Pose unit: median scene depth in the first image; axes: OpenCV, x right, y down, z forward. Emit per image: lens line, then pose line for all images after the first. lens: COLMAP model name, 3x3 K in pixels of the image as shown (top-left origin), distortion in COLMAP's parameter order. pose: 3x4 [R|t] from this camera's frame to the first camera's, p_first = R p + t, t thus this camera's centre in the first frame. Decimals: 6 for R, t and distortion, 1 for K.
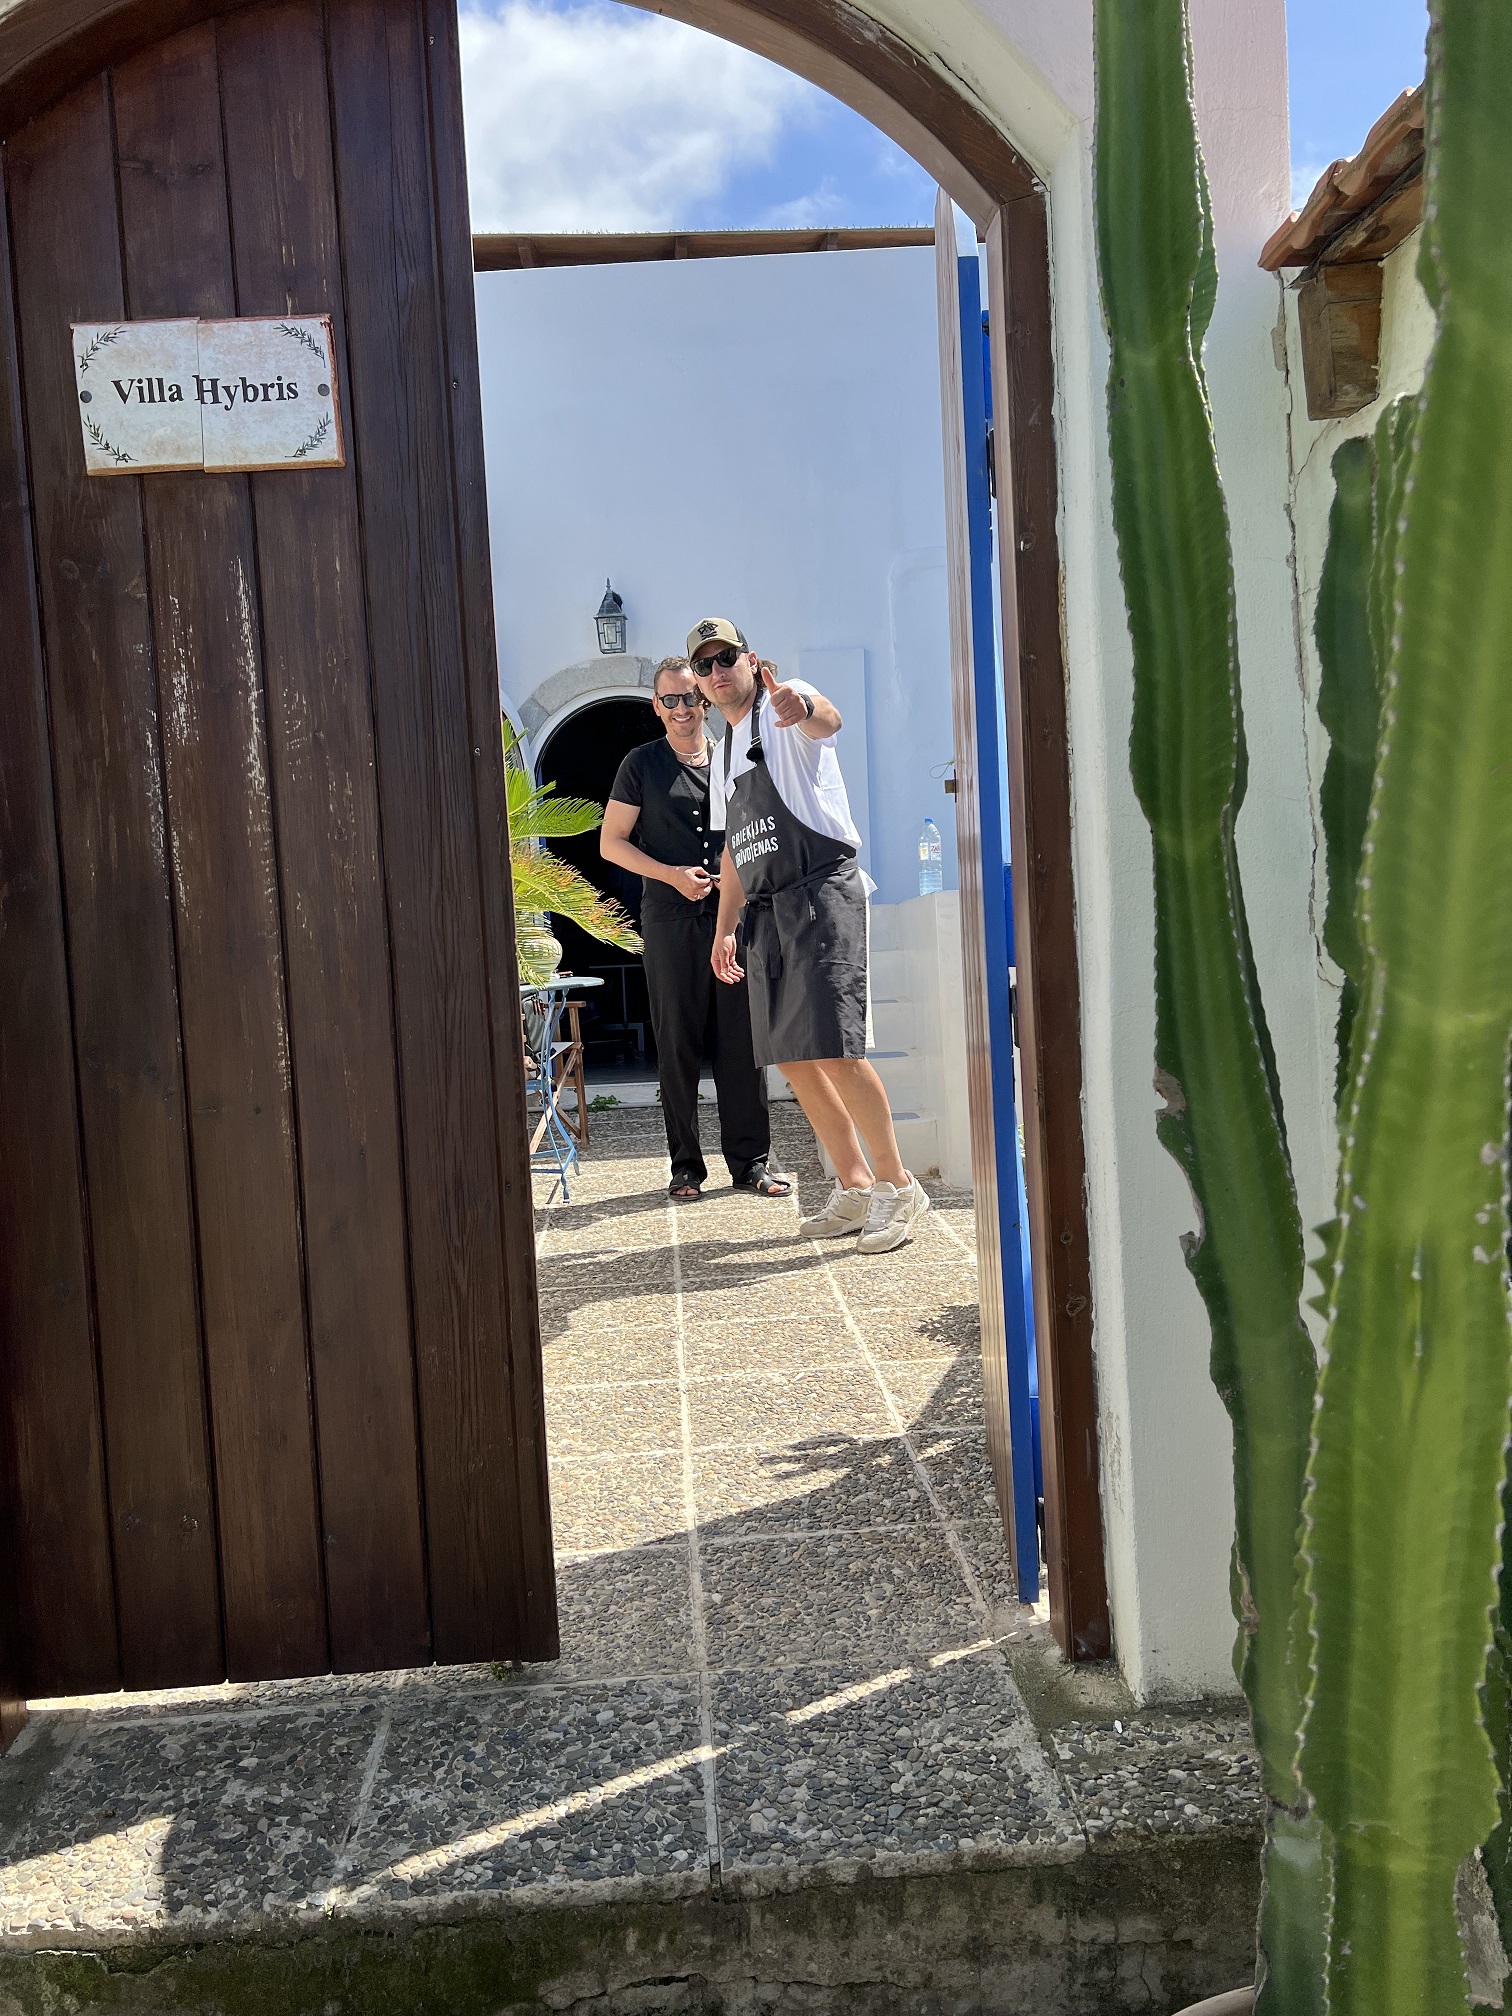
lens RADIAL K [[1498.1, 0, 756.0], [0, 1498.1, 1008.0], [0, 0, 1]] dist [0.024083, -0.040026]
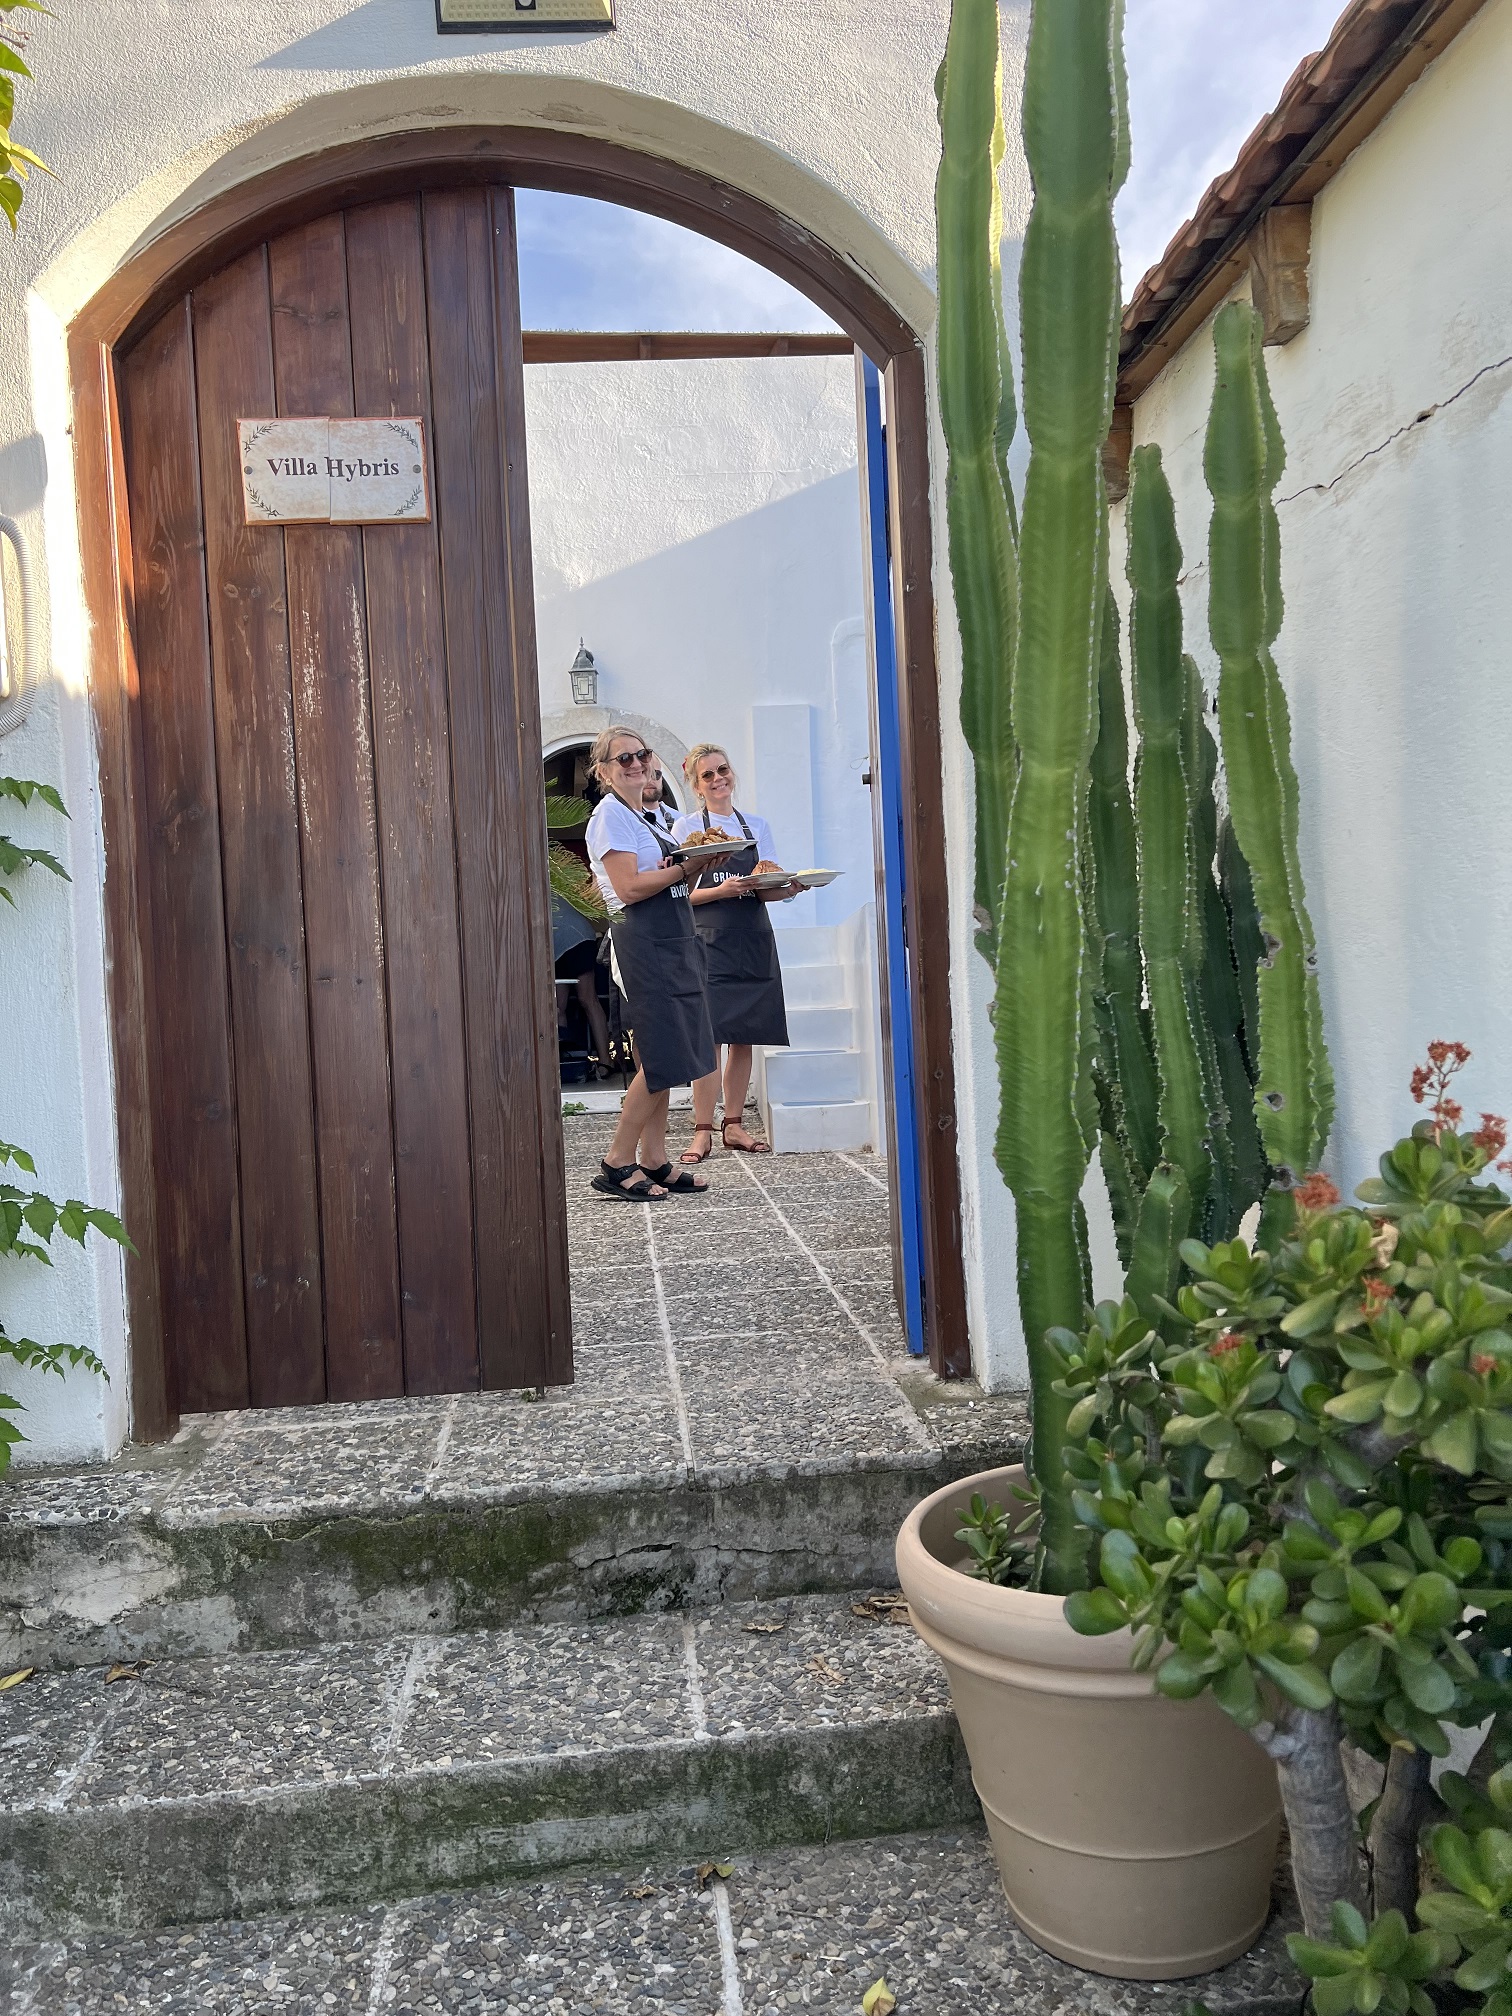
lens RADIAL K [[1535.9, 0, 783.0], [0, 1535.9, 1047.5], [0, 0, 1]] dist [0.057182, -0.167511]
pose [[0.998733, 0.006070, 0.049946, -0.012781], [-0.004293, 0.999357, -0.035609, 0.184470], [-0.050130, 0.035350, 0.998117, -0.450262]]
